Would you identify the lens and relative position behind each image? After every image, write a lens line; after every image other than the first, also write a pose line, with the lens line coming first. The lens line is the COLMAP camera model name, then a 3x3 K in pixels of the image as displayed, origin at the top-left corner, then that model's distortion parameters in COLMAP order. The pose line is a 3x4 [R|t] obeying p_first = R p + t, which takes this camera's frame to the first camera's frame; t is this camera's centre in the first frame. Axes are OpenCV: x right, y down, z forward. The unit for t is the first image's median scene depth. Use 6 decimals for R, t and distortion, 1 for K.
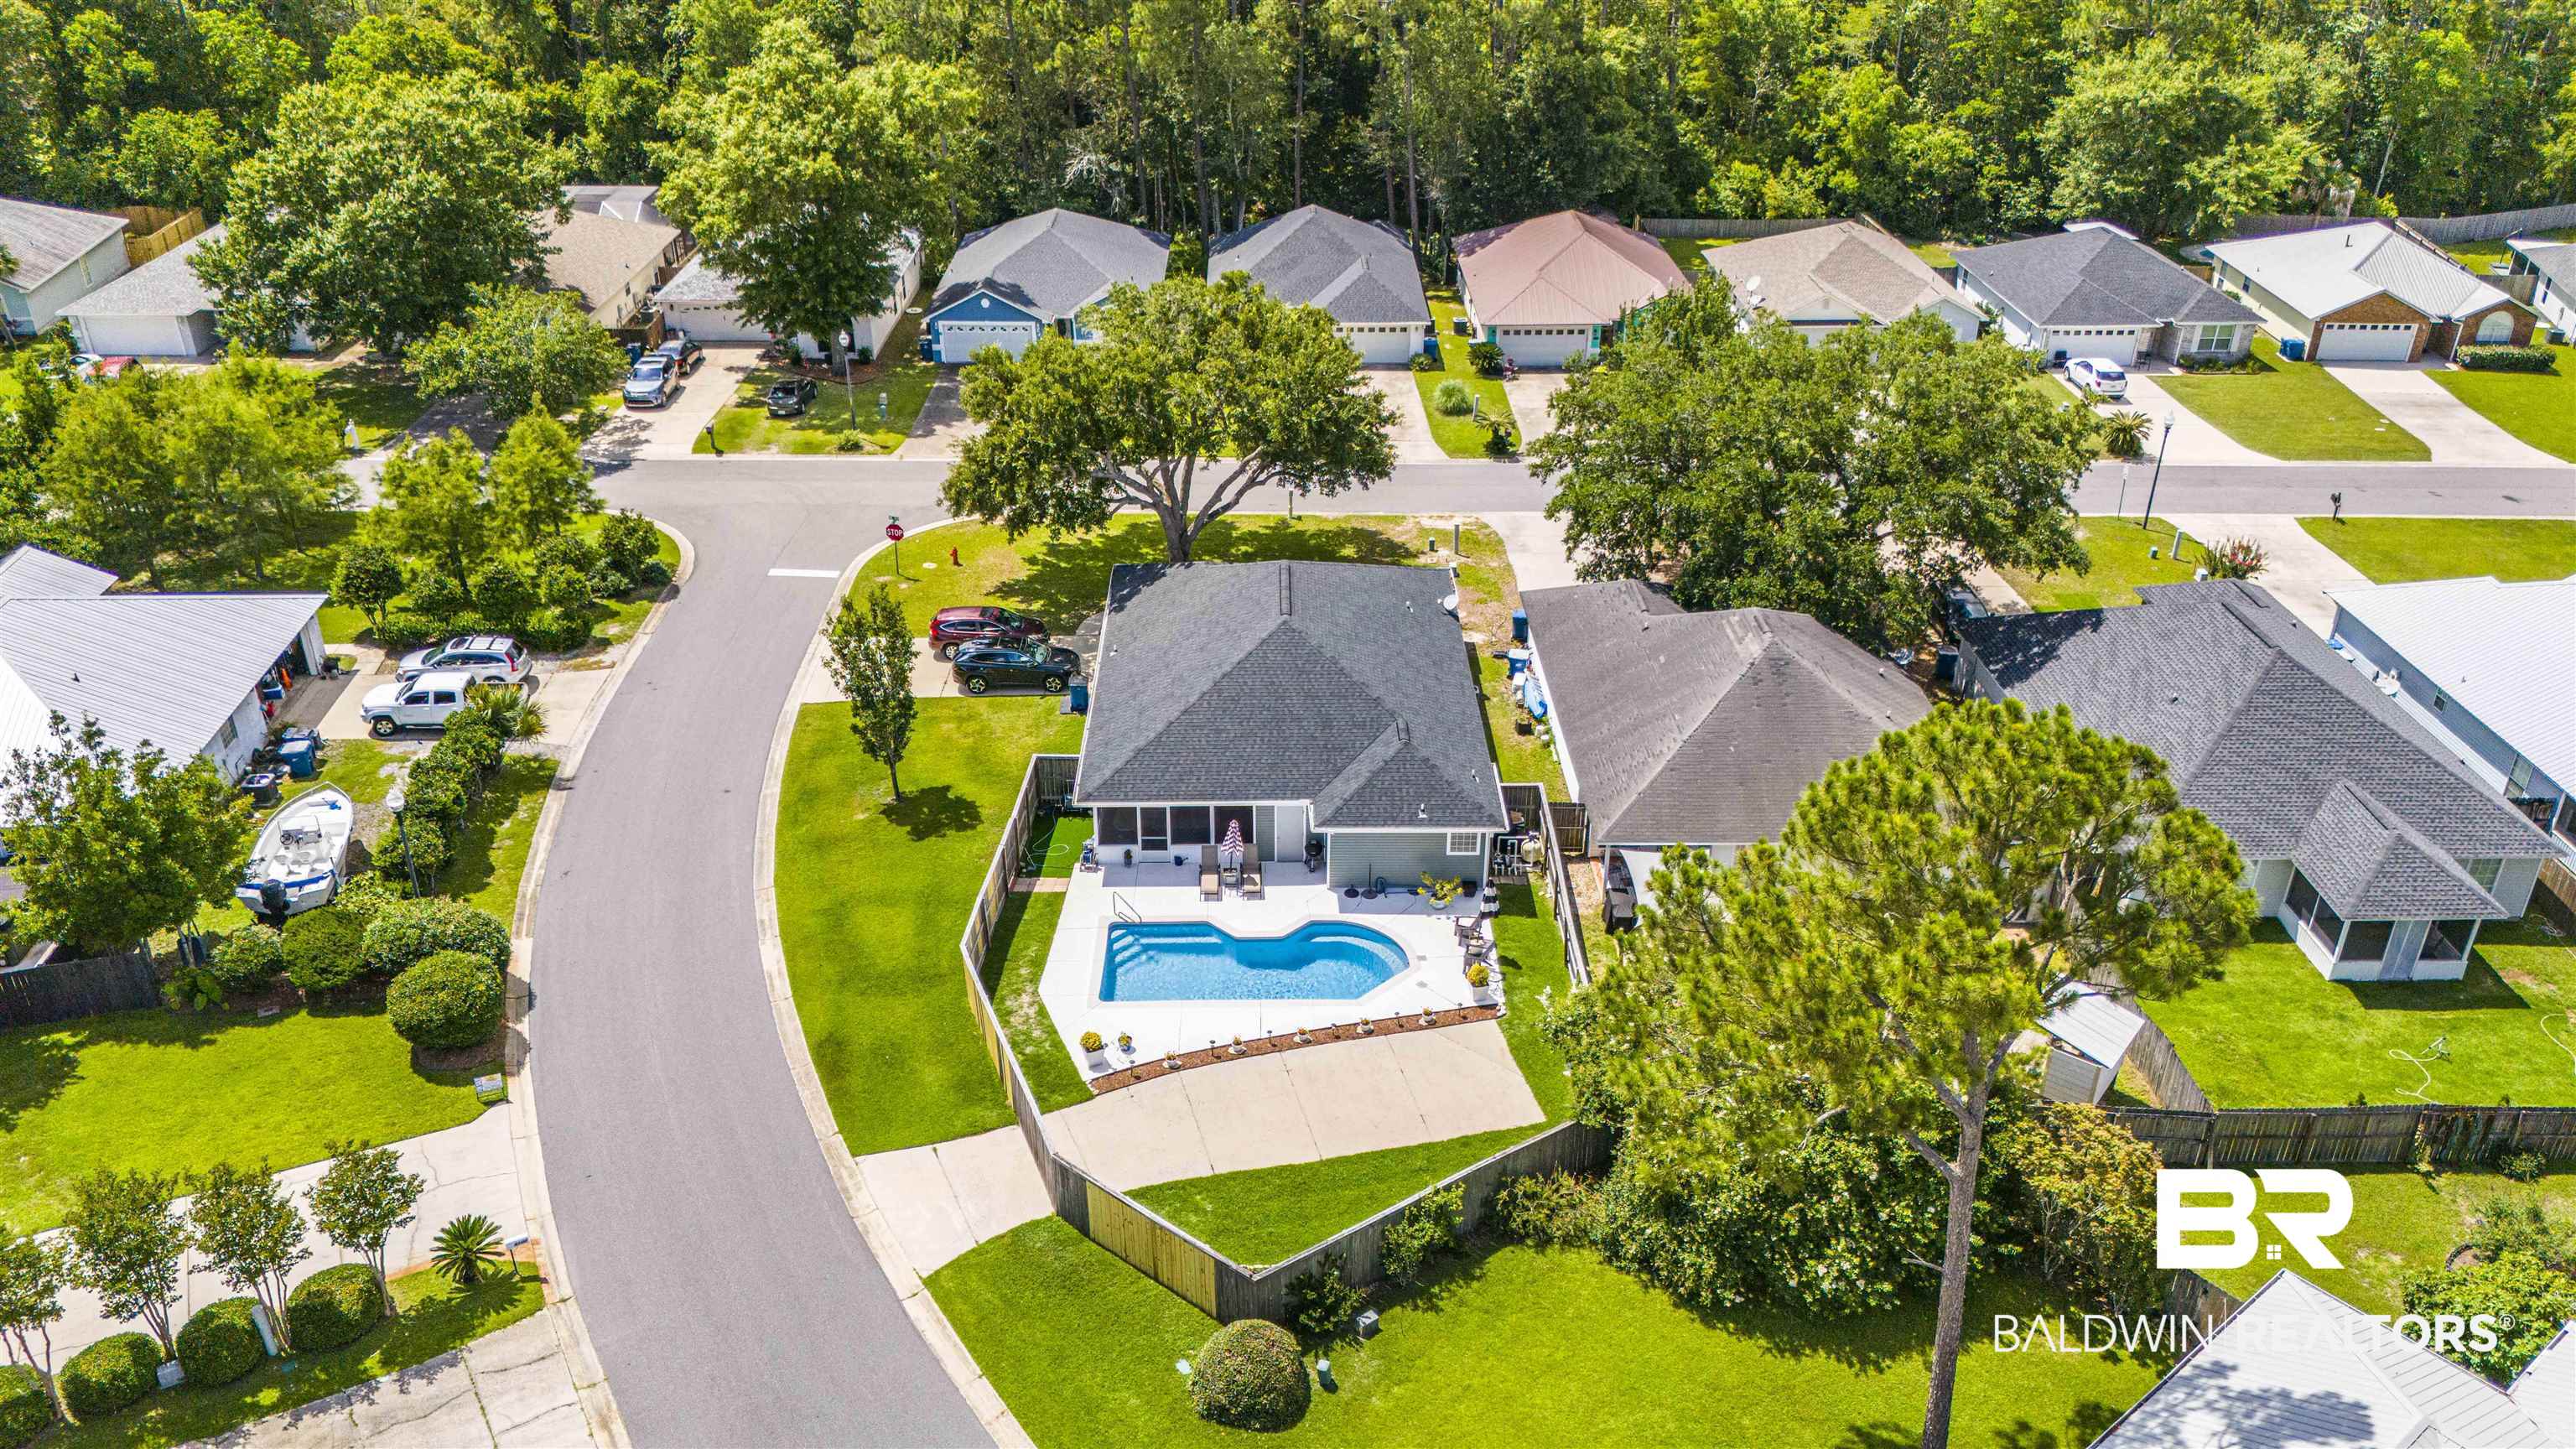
lens RADIAL K [[1895.8, 0, 1294.4], [0, 1895.8, 724.7], [0, 0, 1]] dist [0.080568, -0.082817]
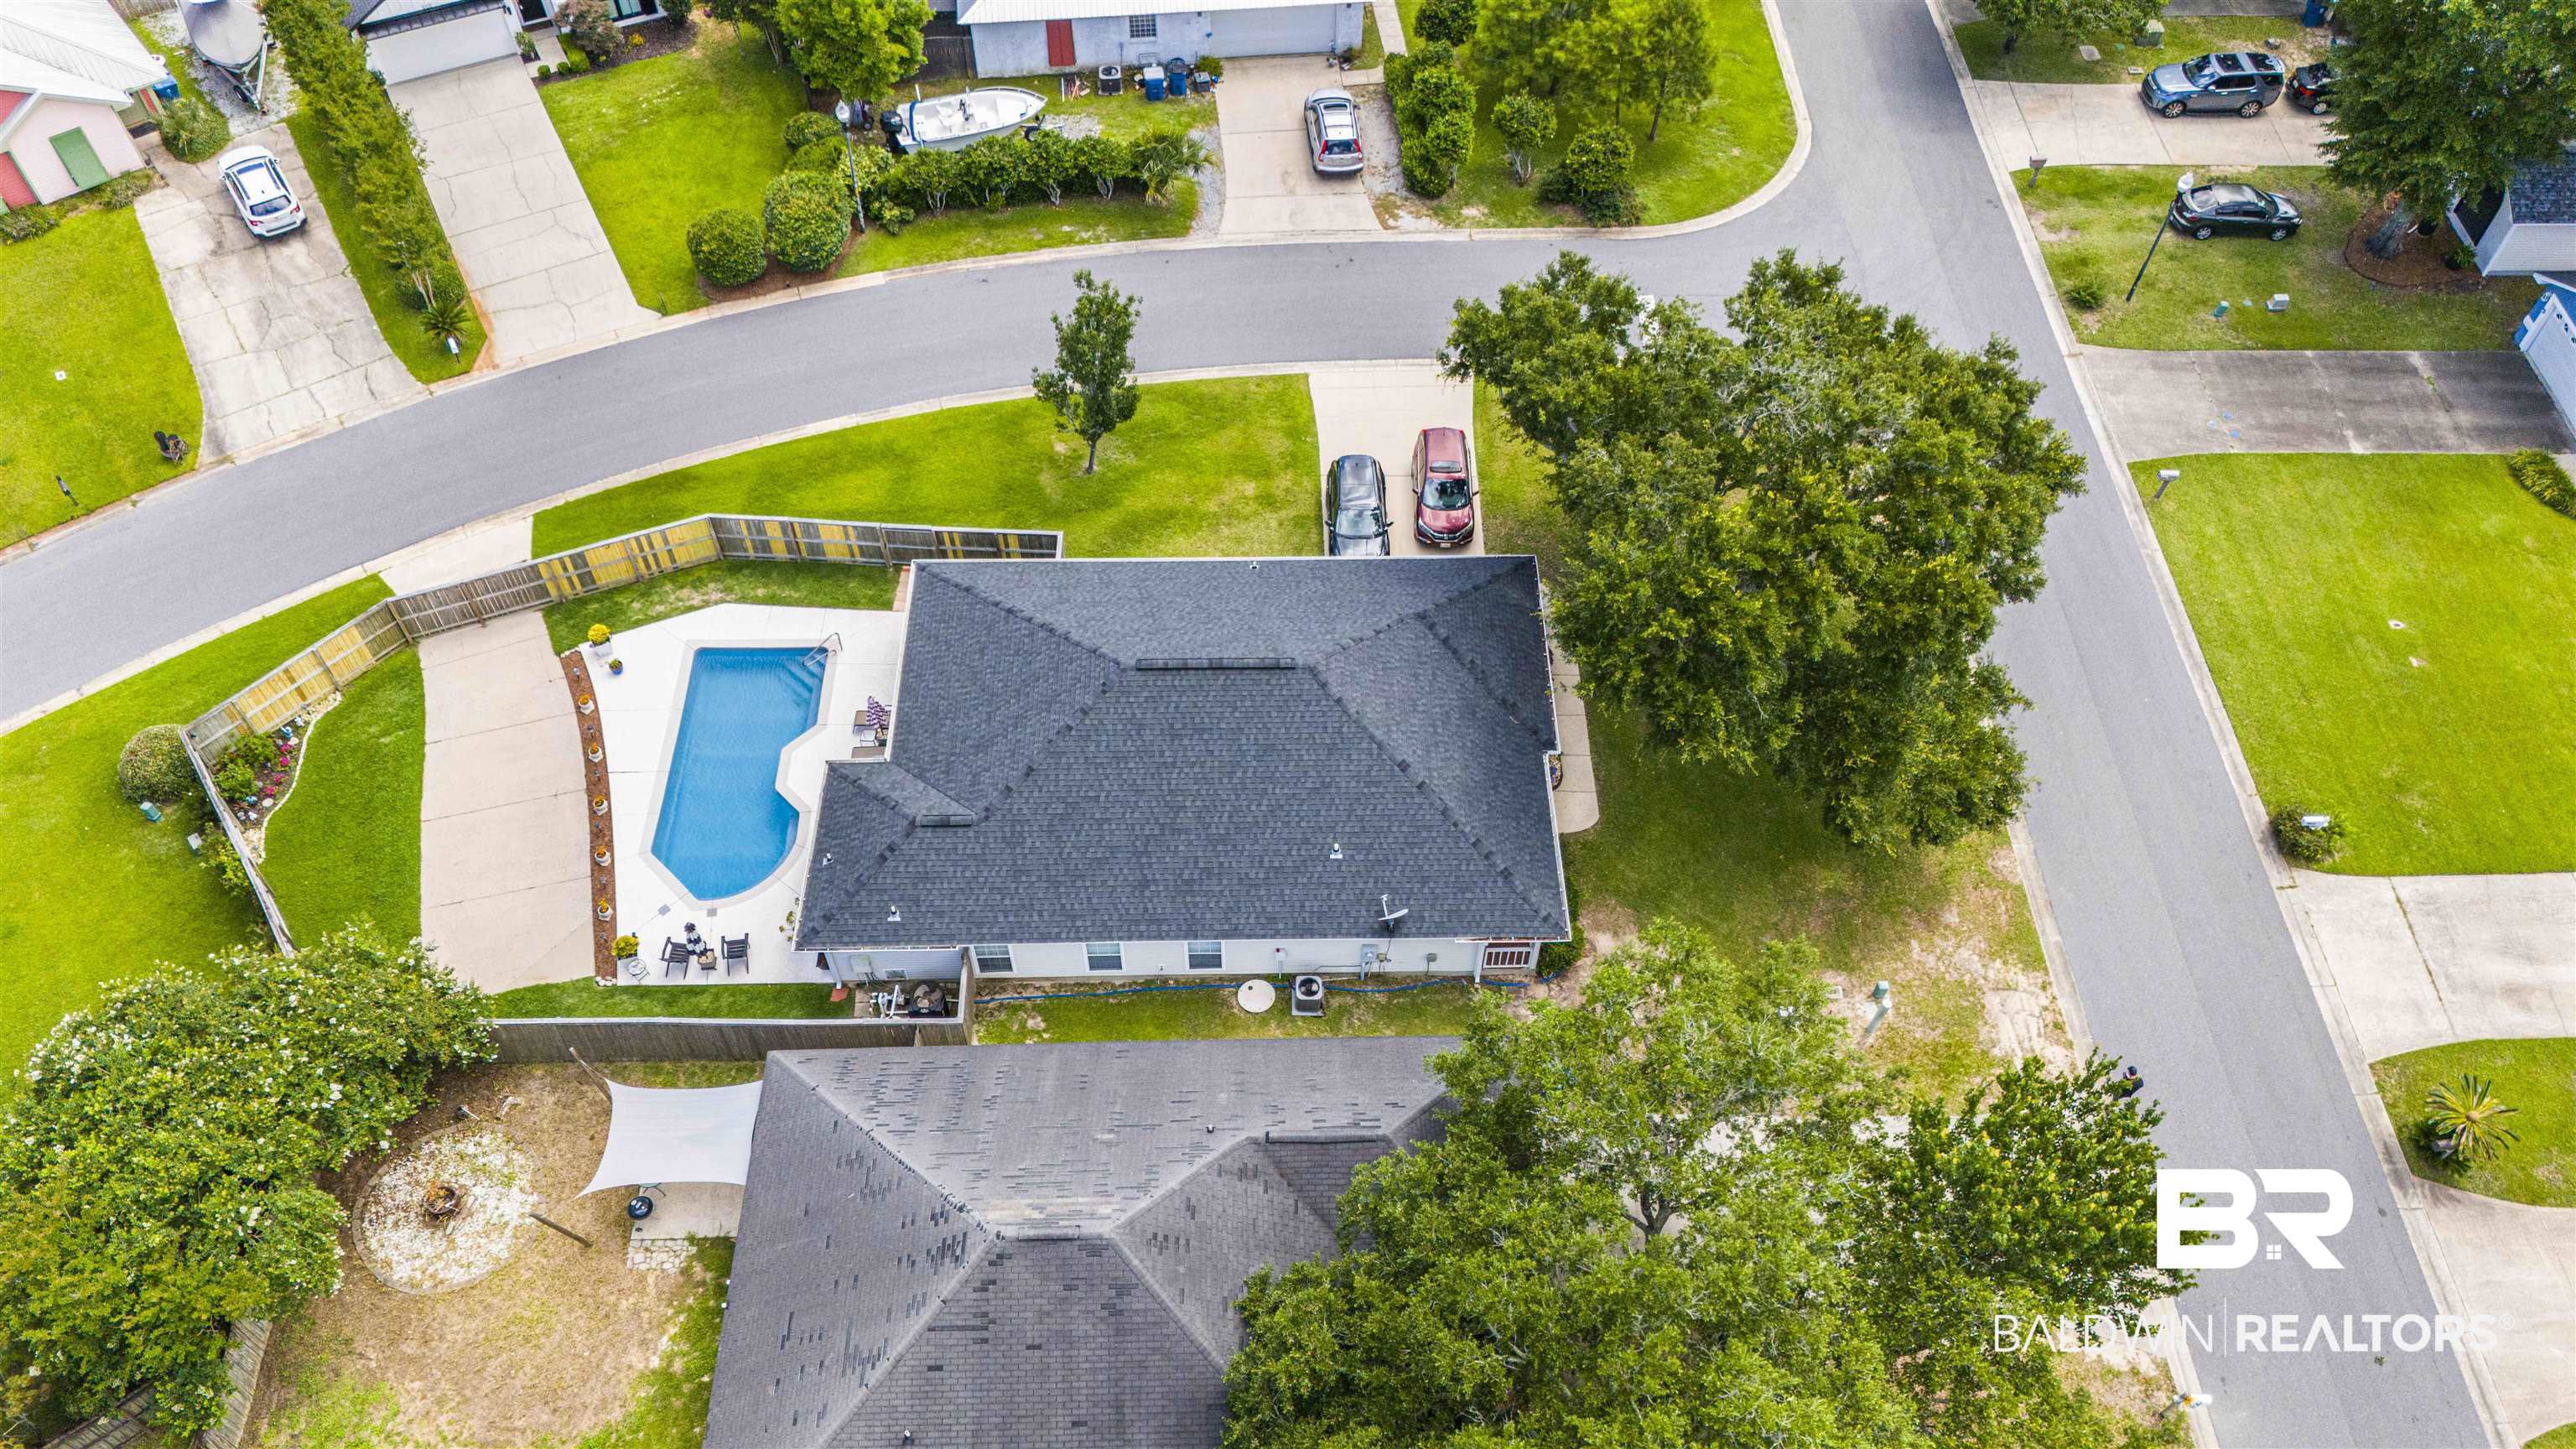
lens RADIAL K [[1905.3, 0, 1293.0], [0, 1905.3, 724.1], [0, 0, 1]] dist [0.047453, -0.022879]
pose [[0.004823, 0.790565, -0.612359, 0.545508], [-0.482975, 0.538048, 0.690825, -0.679373], [0.875621, 0.292422, 0.384418, 0.830666]]
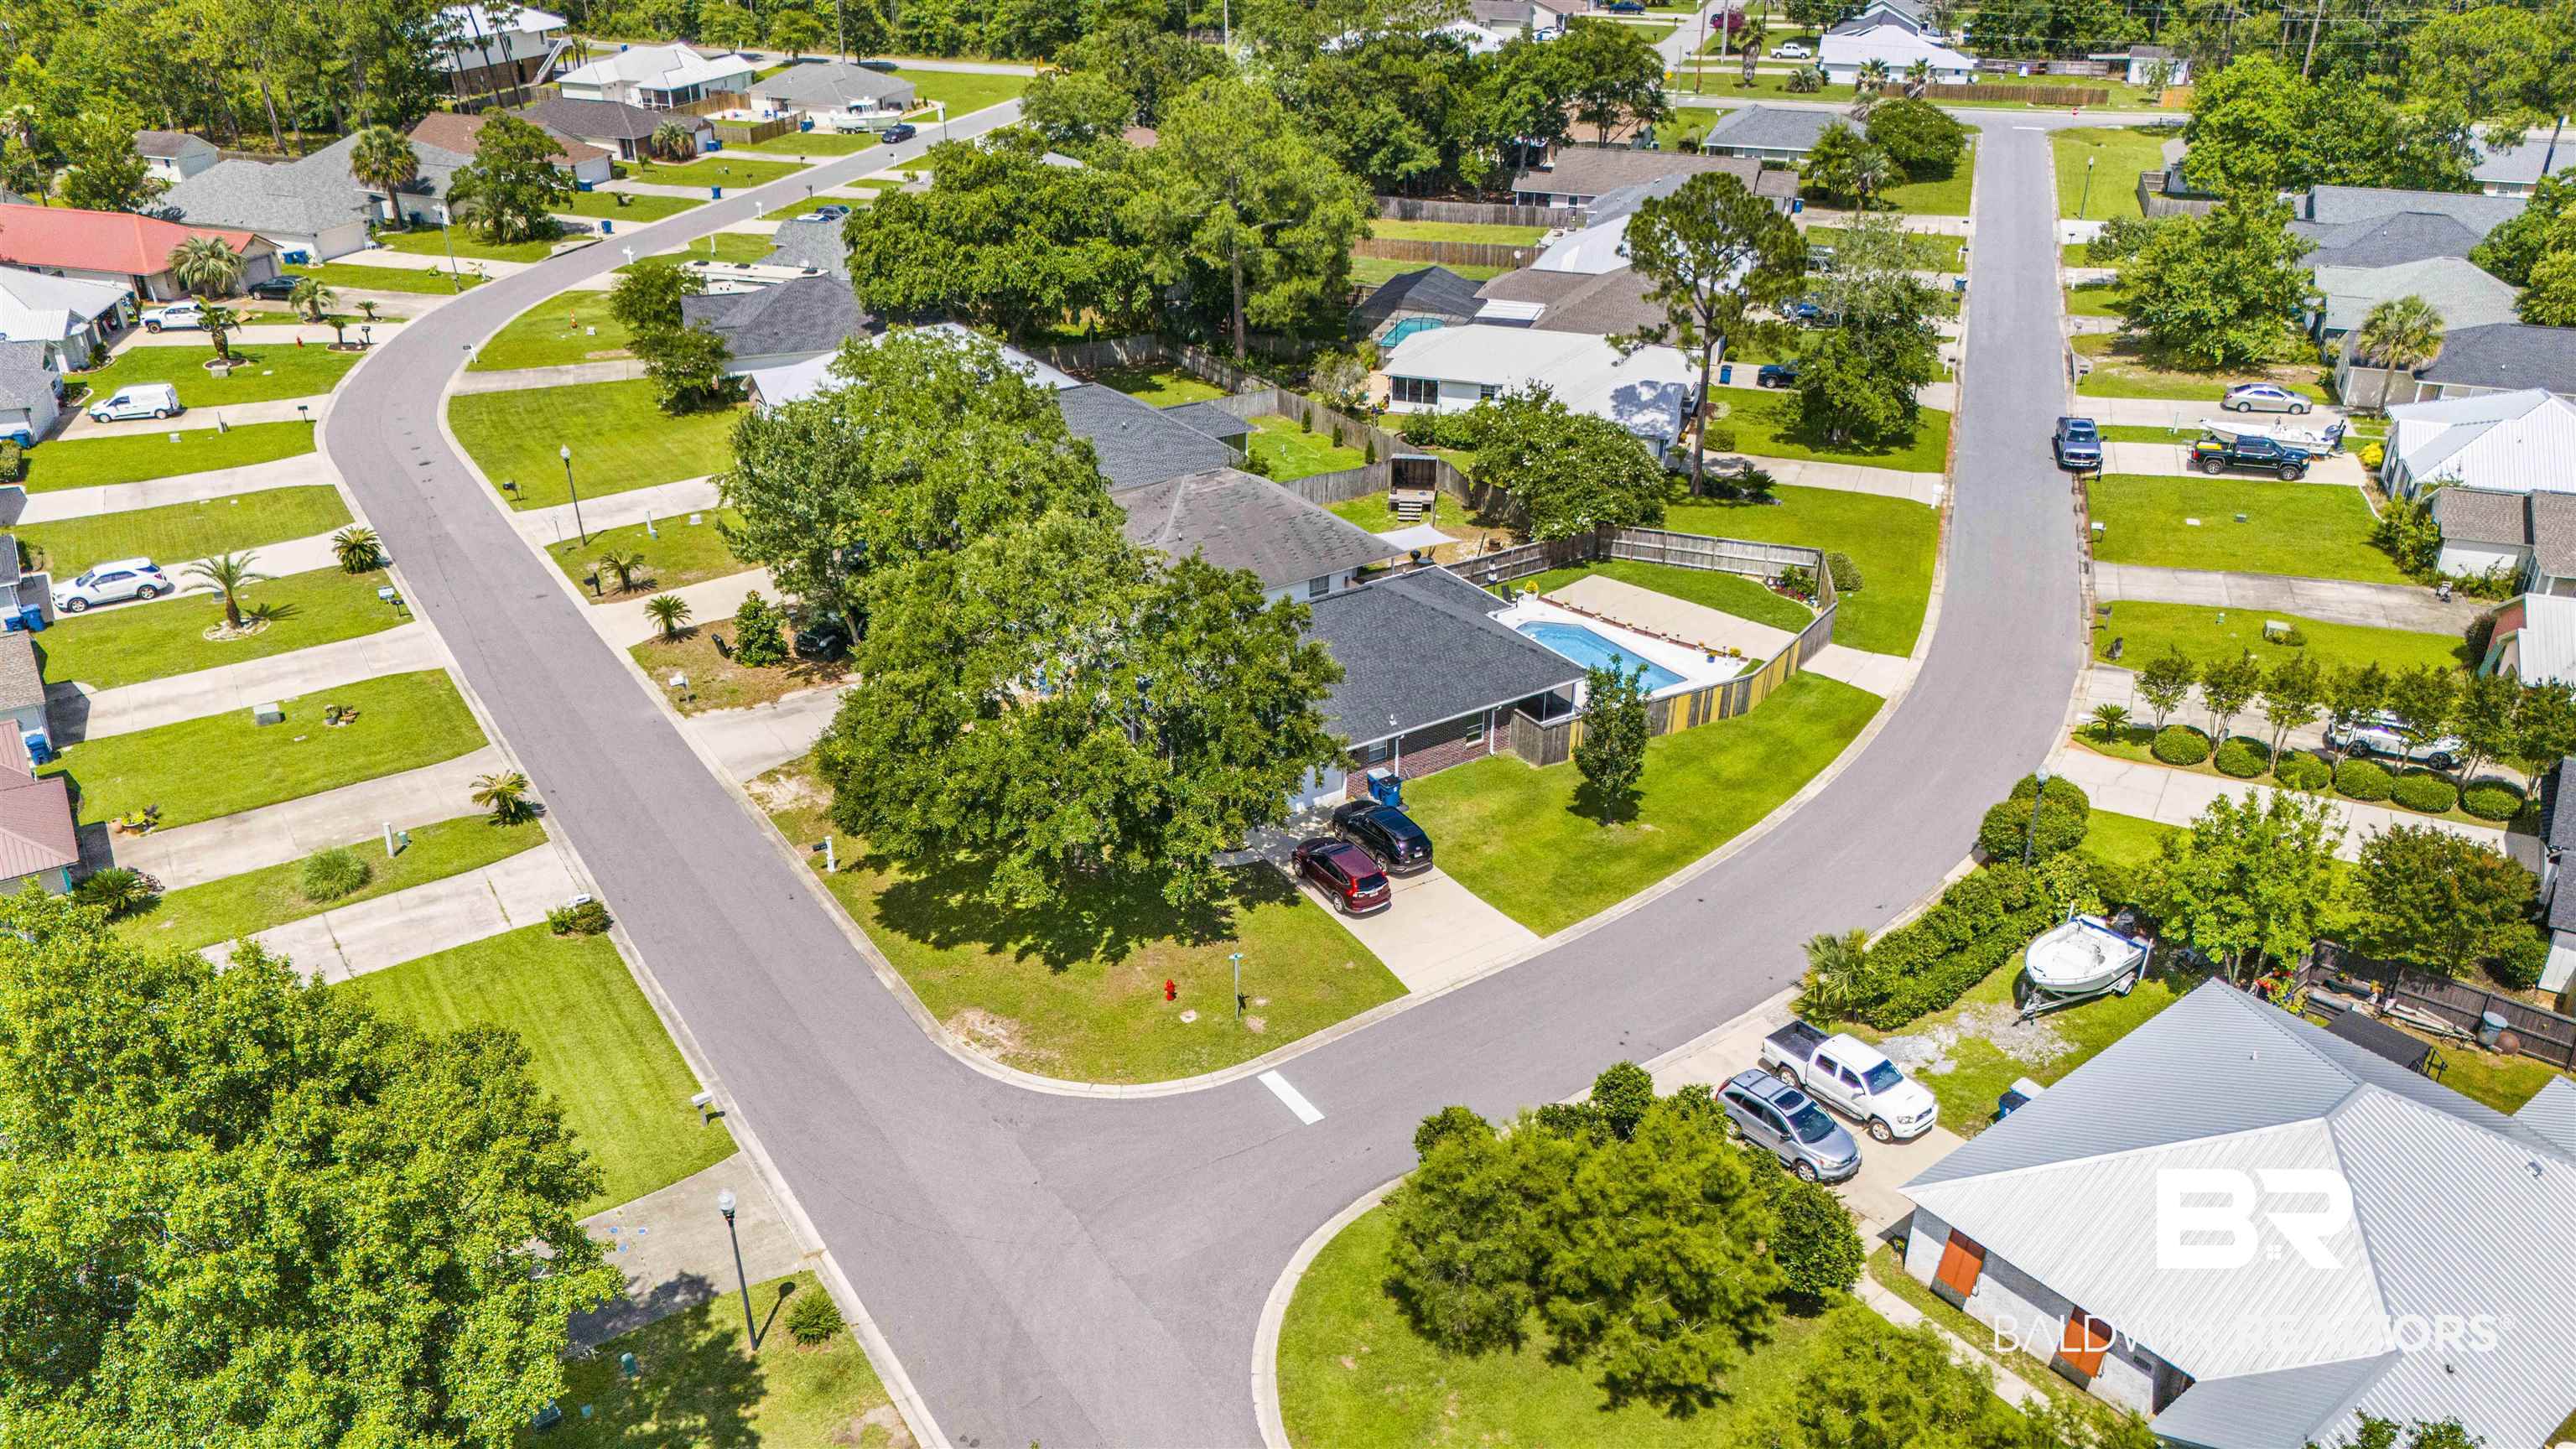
lens RADIAL K [[1895.8, 0, 1294.4], [0, 1895.8, 724.7], [0, 0, 1]] dist [0.080568, -0.082817]
pose [[-0.533814, -0.388314, 0.751169, -1.044176], [0.396153, 0.669965, 0.627861, -0.879285], [-0.747064, 0.632739, -0.203805, 1.476353]]
